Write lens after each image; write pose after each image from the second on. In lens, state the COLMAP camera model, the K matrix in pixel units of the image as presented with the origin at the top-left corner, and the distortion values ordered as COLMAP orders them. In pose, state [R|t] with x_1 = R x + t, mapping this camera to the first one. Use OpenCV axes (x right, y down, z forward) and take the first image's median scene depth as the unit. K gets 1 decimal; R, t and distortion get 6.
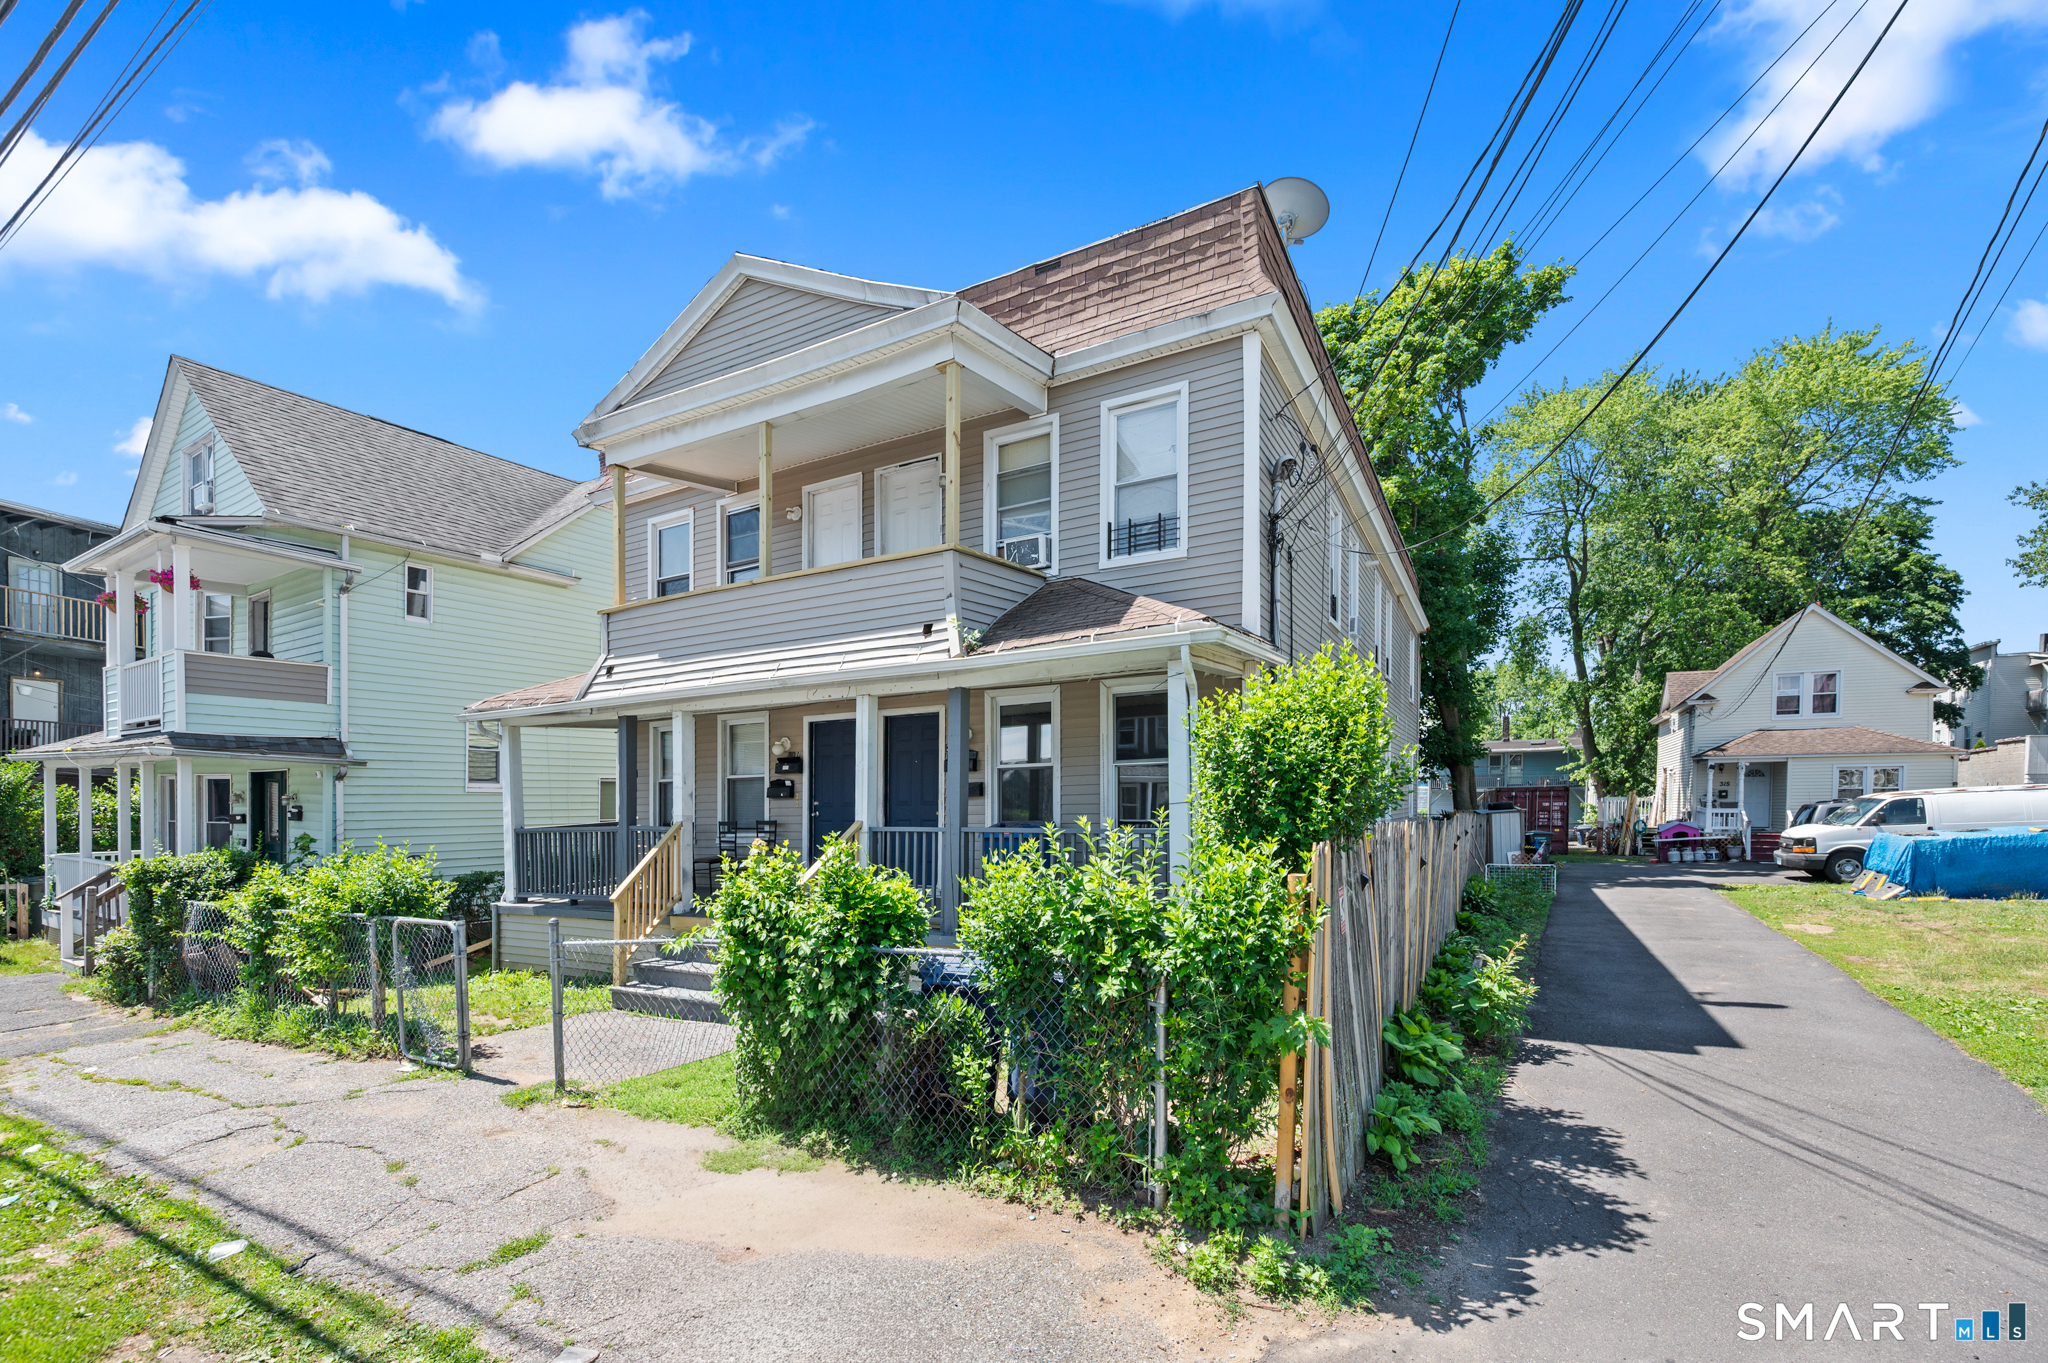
lens RADIAL K [[814.3, 0, 1031.9], [0, 814.3, 678.4], [0, 0, 1]] dist [-0.001825, -0.000087]
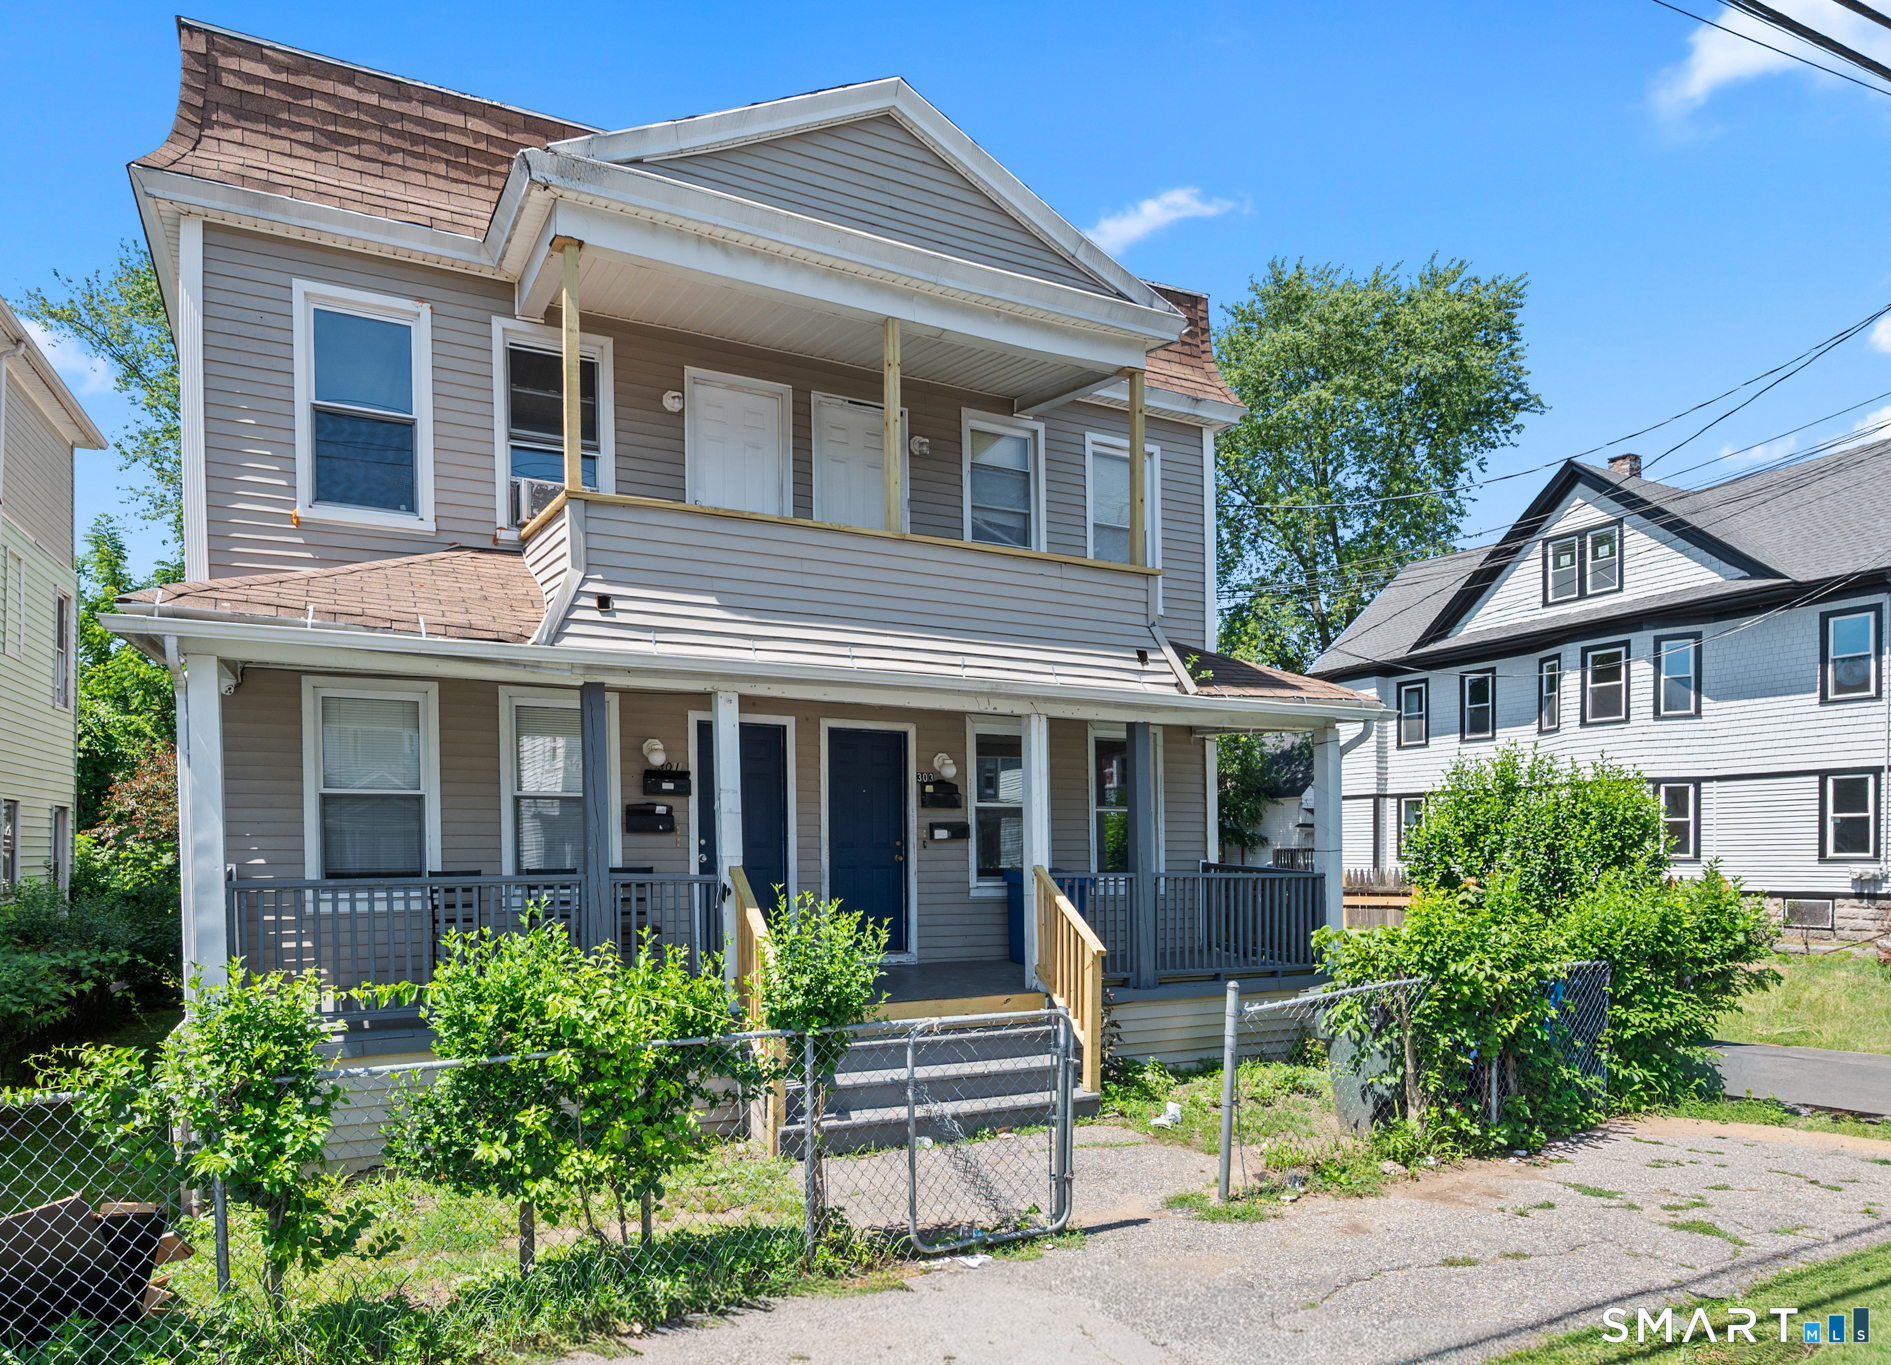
lens RADIAL K [[1086.8, 0, 945.5], [0, 1086.8, 682.5], [0, 0, 1]] dist [0.002605, 0.000237]
pose [[0.603901, 0.145382, 0.783688, -0.860182], [-0.129414, 0.988063, -0.083570, 0.071033], [-0.786483, -0.050952, 0.615507, 0.289826]]
